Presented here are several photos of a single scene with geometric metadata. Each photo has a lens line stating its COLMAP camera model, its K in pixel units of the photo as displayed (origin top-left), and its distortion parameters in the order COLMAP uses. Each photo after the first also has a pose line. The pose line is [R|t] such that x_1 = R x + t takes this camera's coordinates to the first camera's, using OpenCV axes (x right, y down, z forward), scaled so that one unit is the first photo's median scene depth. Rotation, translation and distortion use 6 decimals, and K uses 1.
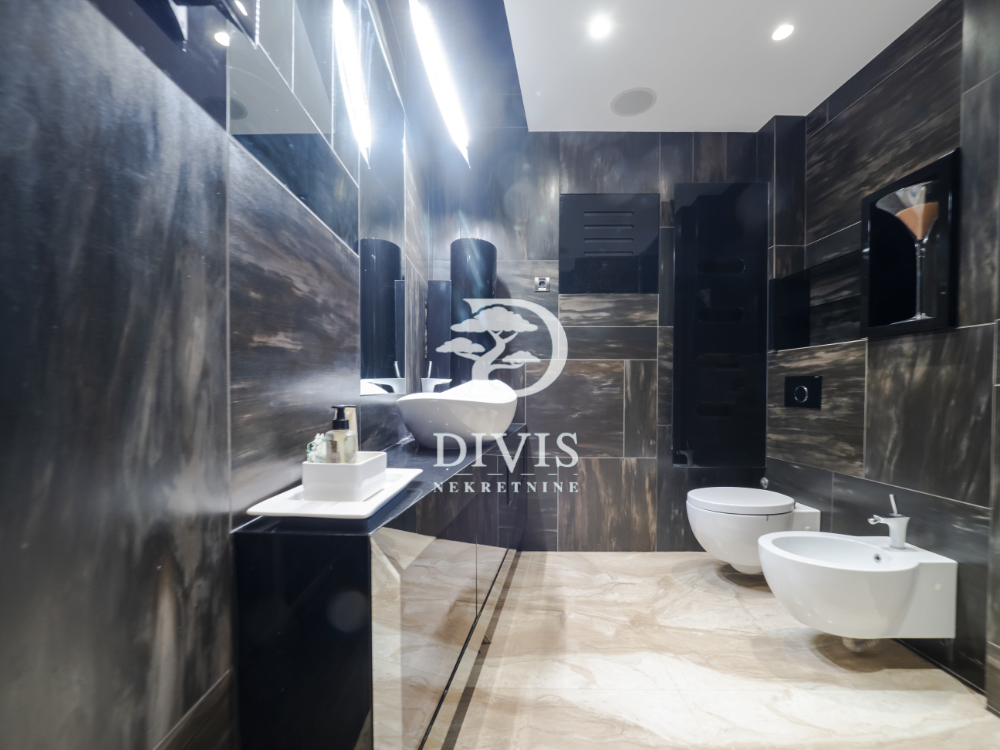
lens RADIAL K [[420.7, 0, 494.7], [0, 420.7, 372.8], [0, 0, 1]] dist [-0.010567, -0.000606]
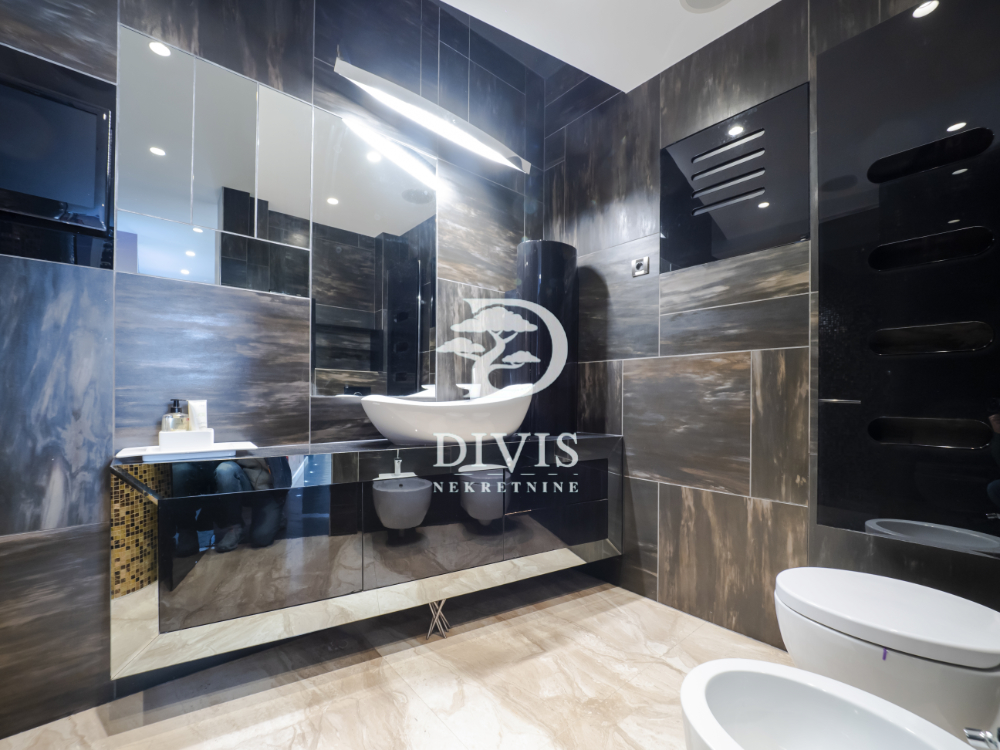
lens RADIAL K [[420.7, 0, 494.7], [0, 420.7, 372.8], [0, 0, 1]] dist [-0.010567, -0.000606]
pose [[0.664294, -0.039310, -0.746437, 0.547276], [0.023518, 0.999221, -0.031693, 0.016196], [0.747101, 0.003499, 0.664701, 0.252571]]
